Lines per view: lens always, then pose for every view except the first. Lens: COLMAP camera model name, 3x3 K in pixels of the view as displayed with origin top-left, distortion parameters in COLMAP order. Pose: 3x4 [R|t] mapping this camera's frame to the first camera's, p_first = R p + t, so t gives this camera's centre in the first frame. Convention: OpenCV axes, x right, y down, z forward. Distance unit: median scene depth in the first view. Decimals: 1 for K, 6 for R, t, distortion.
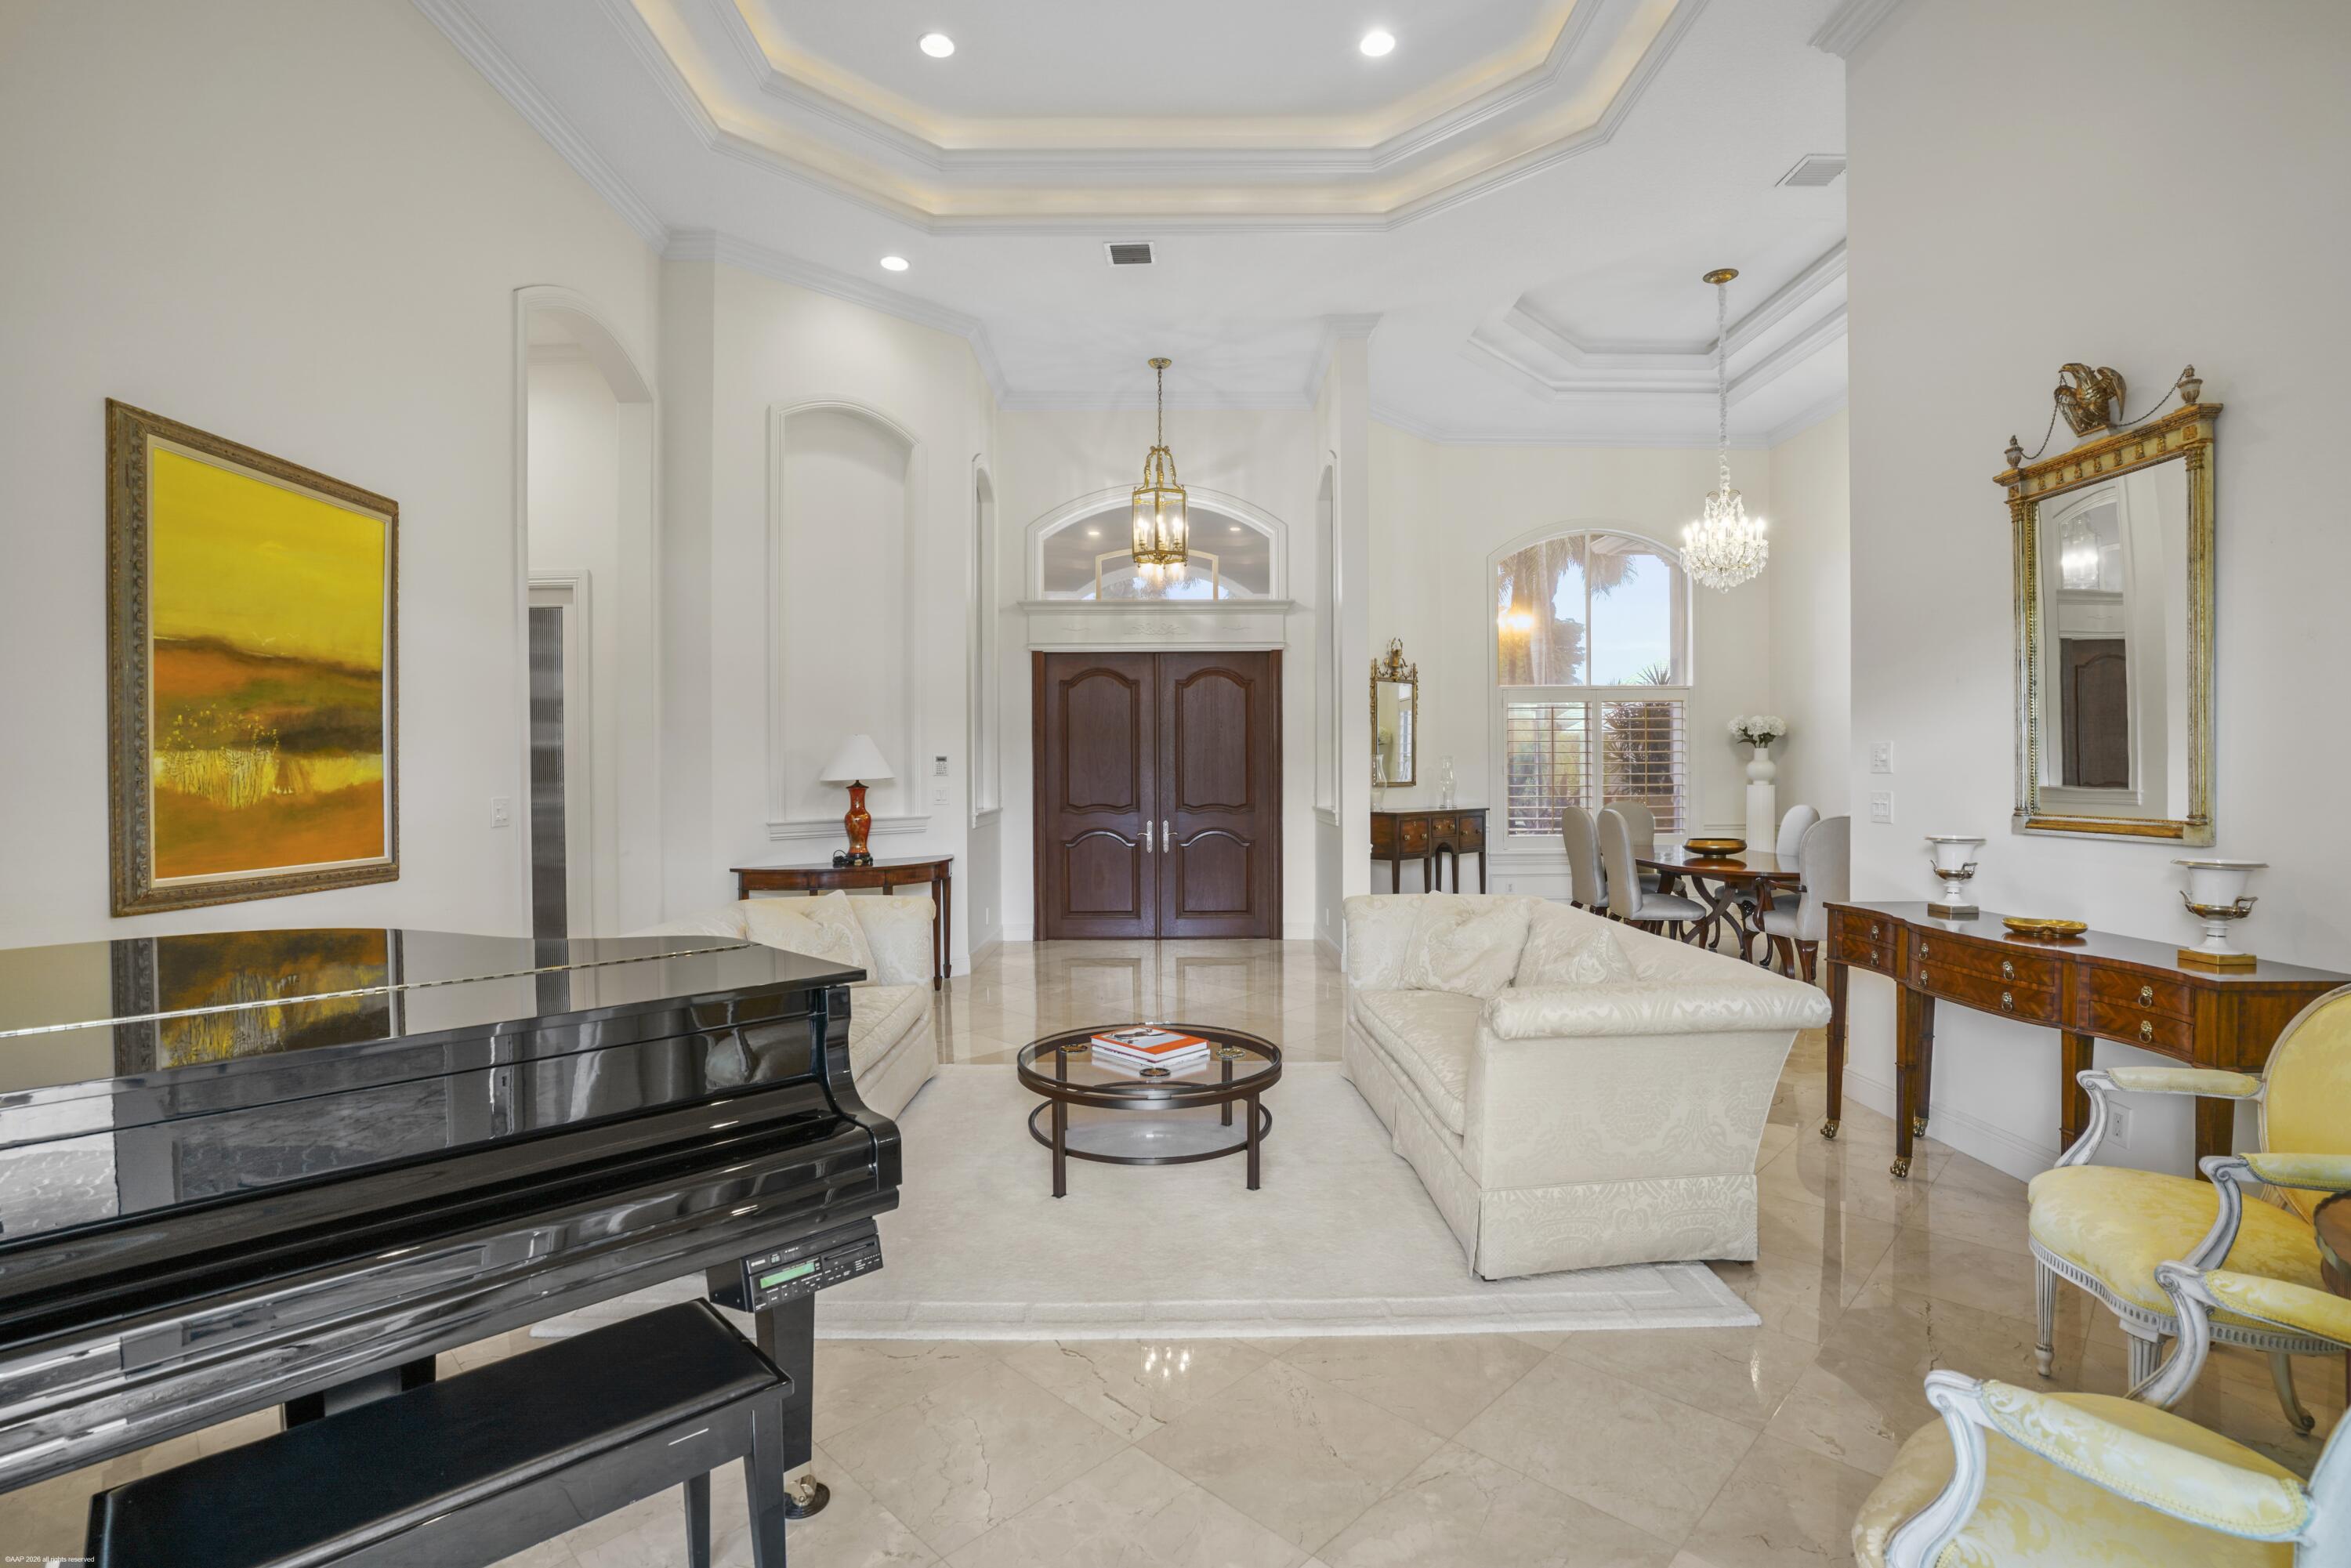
lens RADIAL K [[1105.3, 0, 1175.5], [0, 1105.3, 784.0], [0, 0, 1]] dist [-0.037371, 0.000024]
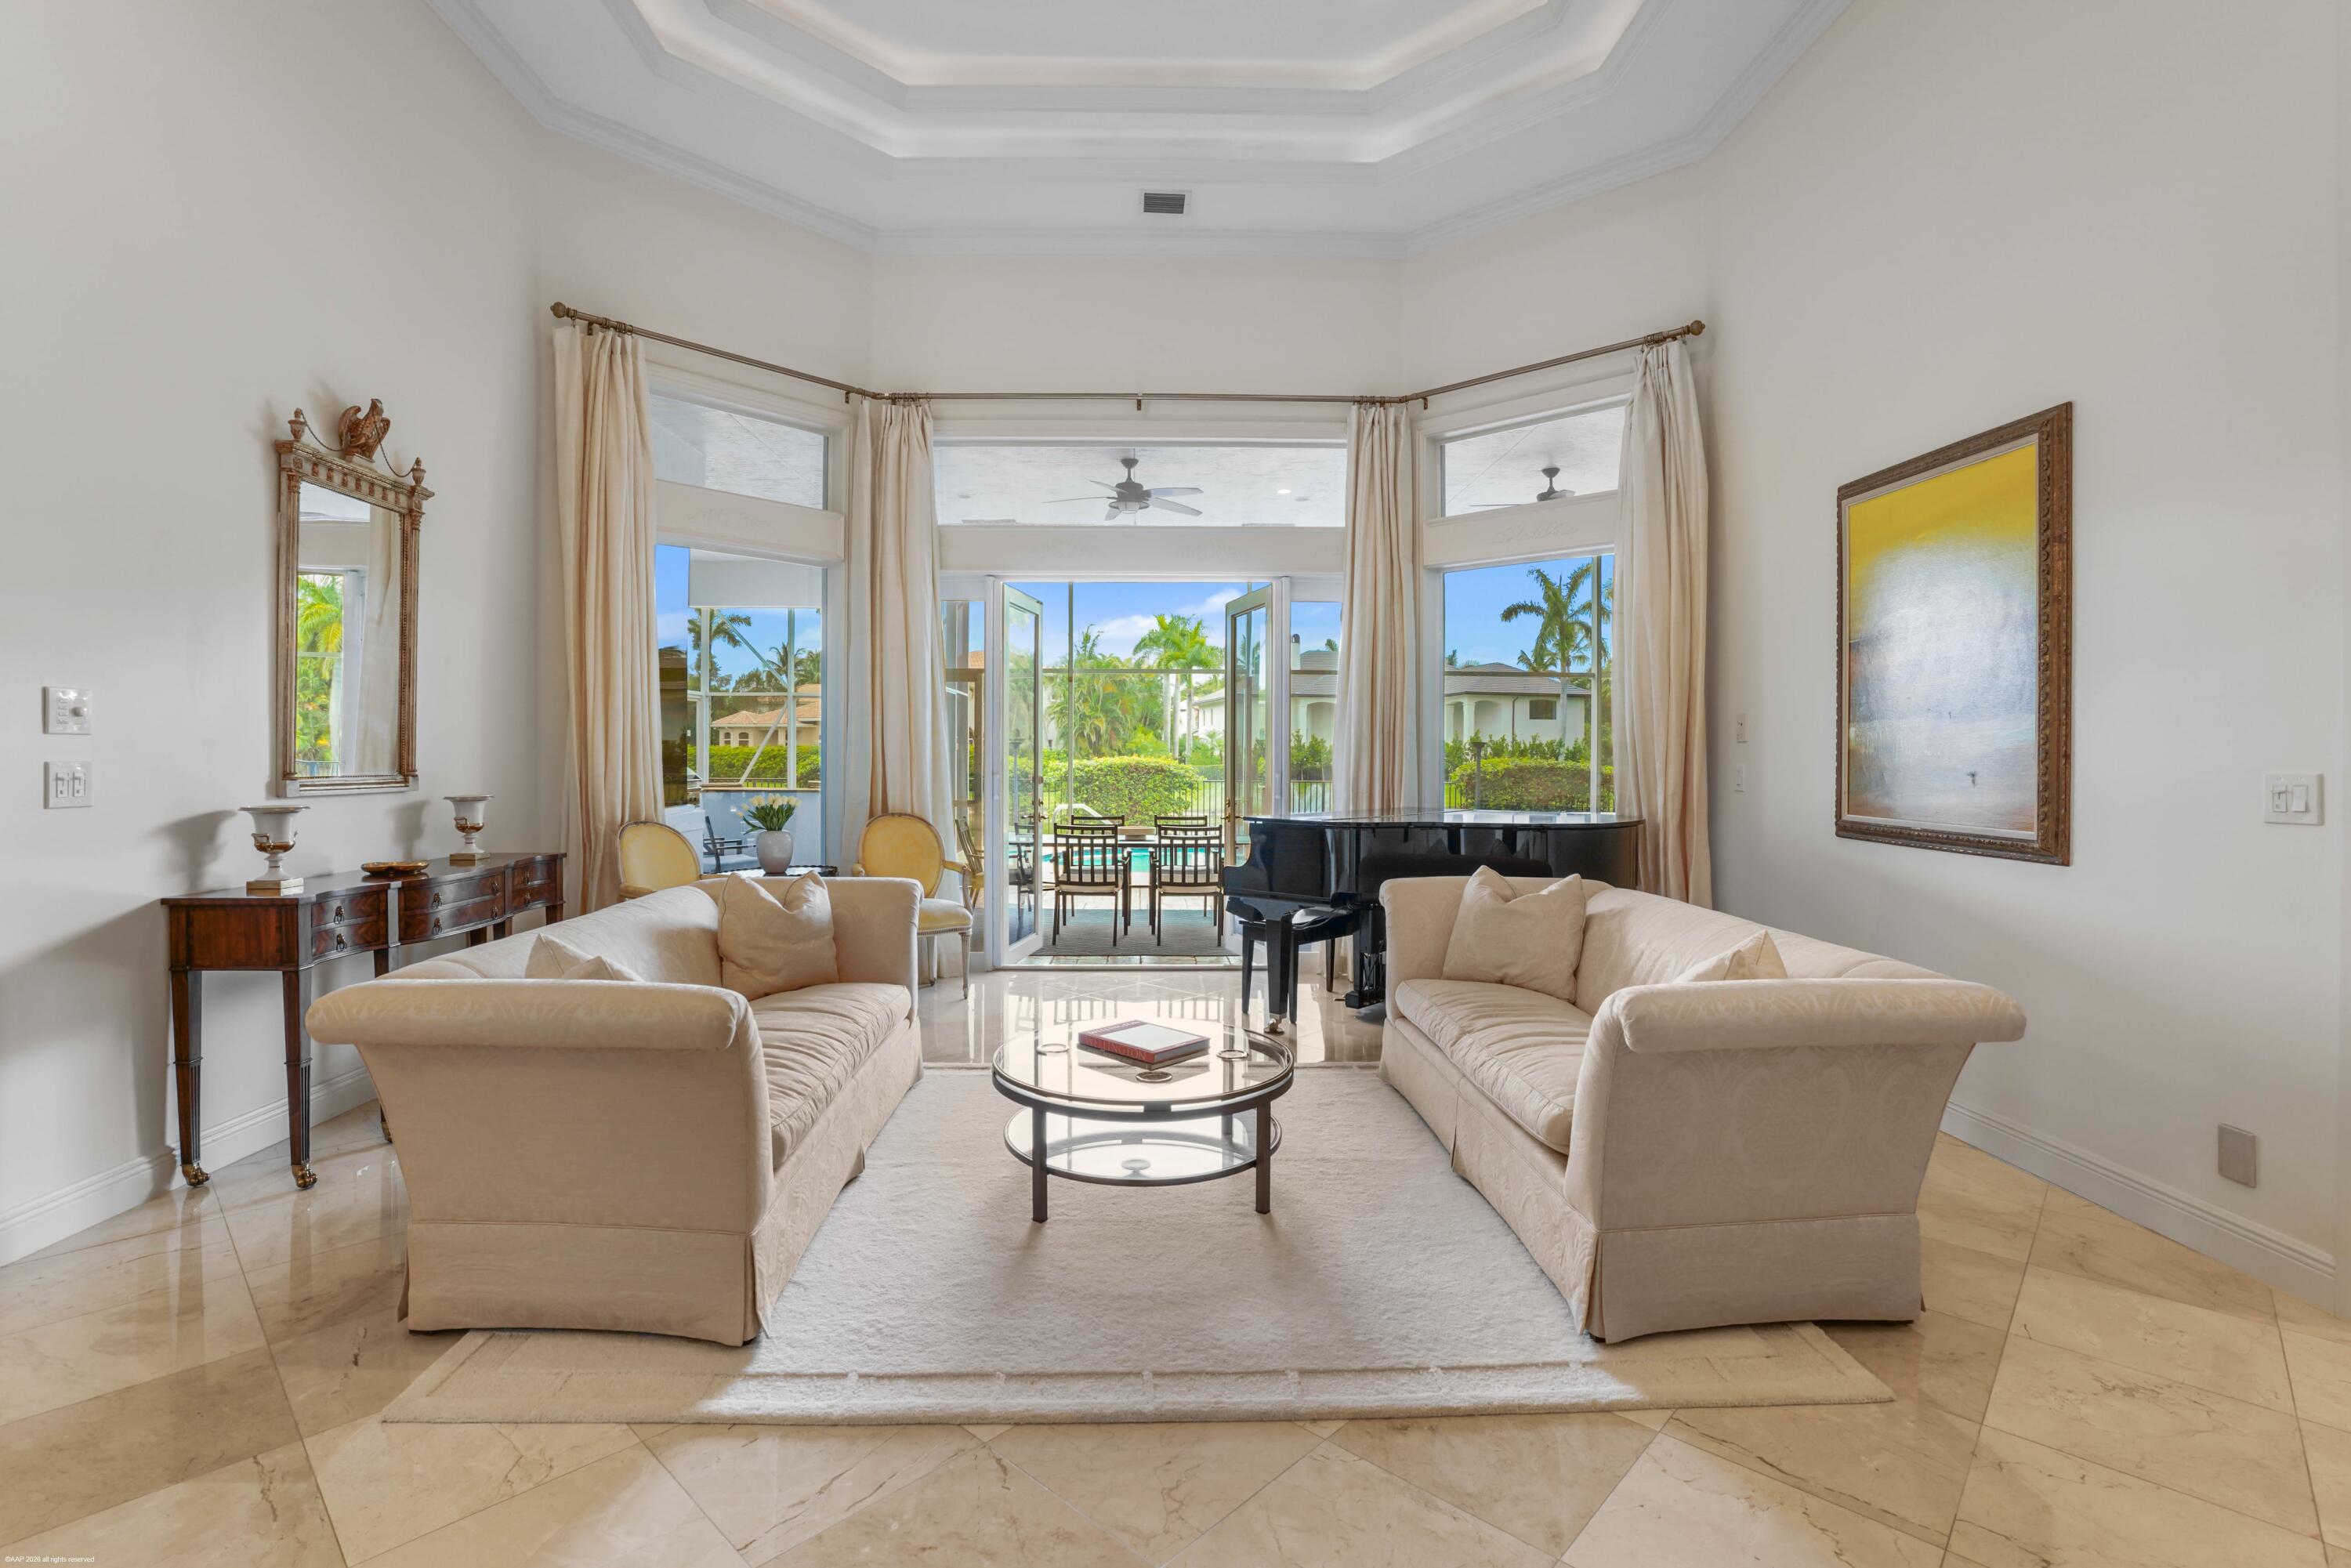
lens RADIAL K [[1080.6, 0, 1158.5], [0, 1080.6, 768.4], [0, 0, 1]] dist [-0.067892, 0.032155]
pose [[-0.999925, 0.001624, -0.012145, -0.010938], [0.001329, 0.999706, 0.024202, -0.002150], [0.012181, 0.024184, -0.999633, 0.805909]]
